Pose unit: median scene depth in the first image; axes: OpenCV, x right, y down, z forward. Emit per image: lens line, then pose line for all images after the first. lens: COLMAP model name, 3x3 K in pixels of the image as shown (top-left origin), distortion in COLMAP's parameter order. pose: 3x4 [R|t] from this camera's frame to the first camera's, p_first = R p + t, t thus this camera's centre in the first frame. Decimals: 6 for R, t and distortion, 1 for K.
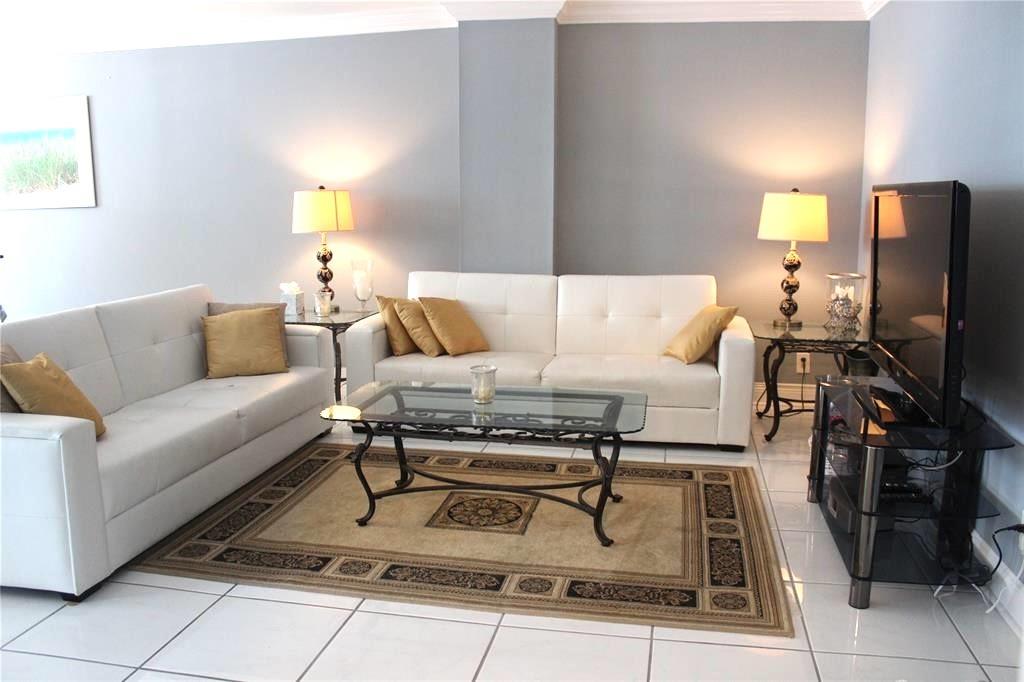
lens RADIAL K [[870.4, 0, 512.0], [0, 870.4, 341.0], [0, 0, 1]] dist [-0.005946, -0.005633]
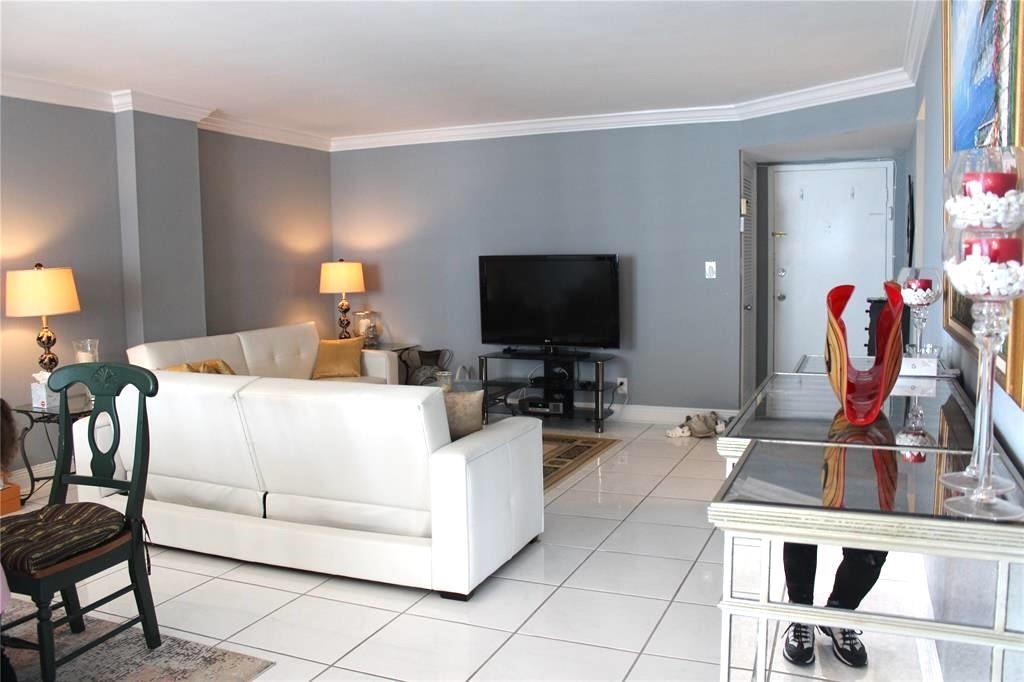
lens RADIAL K [[870.4, 0, 512.0], [0, 870.4, 341.0], [0, 0, 1]] dist [-0.005946, -0.005633]
pose [[0.218647, -0.096484, 0.971022, -1.064080], [0.201582, 0.978101, 0.051797, -0.049912], [-0.954756, 0.184415, 0.233308, 0.359986]]
